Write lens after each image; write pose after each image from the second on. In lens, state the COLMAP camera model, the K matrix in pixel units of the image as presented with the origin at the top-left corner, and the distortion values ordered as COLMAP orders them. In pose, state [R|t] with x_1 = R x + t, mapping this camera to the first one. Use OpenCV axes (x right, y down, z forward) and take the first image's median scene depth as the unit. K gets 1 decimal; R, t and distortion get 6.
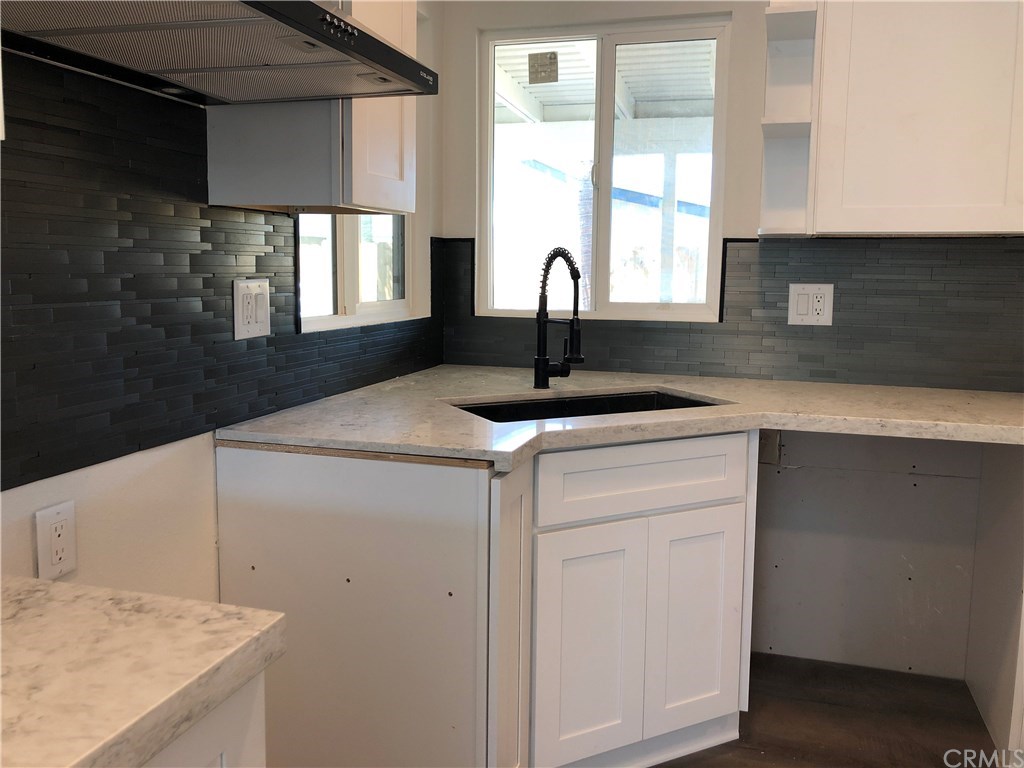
lens RADIAL K [[841.0, 0, 524.8], [0, 841.0, 364.9], [0, 0, 1]] dist [0.054739, -0.062388]
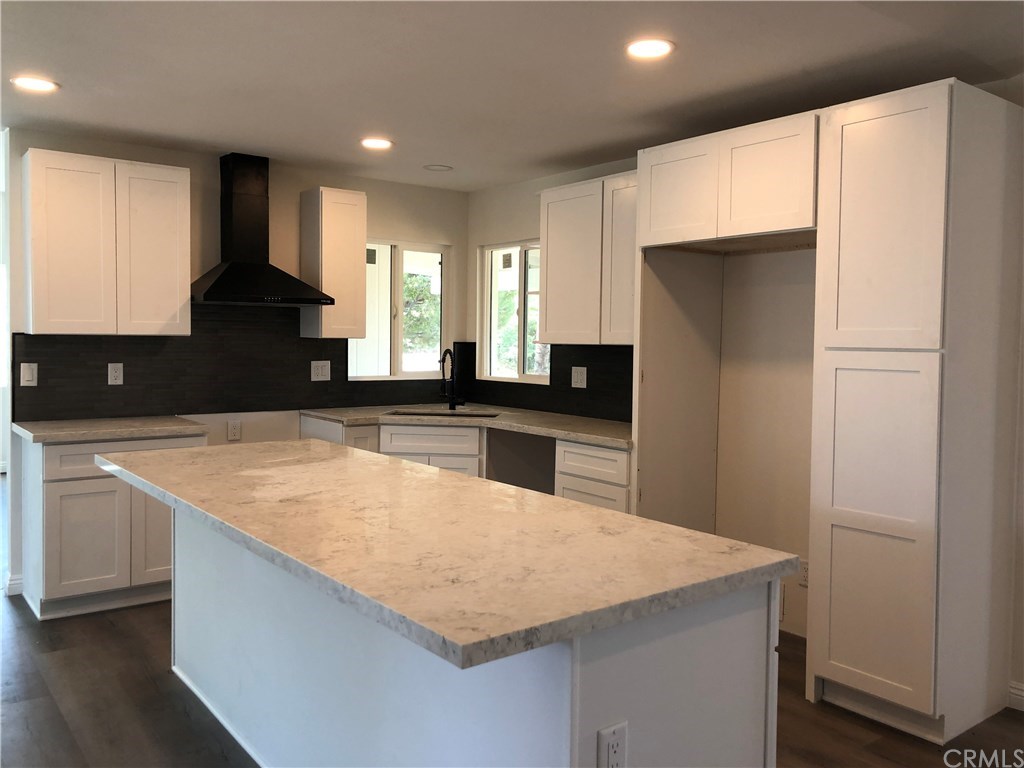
lens RADIAL K [[841.0, 0, 520.4], [0, 841.0, 382.4], [0, 0, 1]] dist [0.054739, -0.062388]
pose [[0.810423, 0.026776, -0.585233, 1.492057], [-0.068883, 0.996381, -0.049800, 0.053338], [0.581782, 0.080672, 0.809335, -0.738373]]
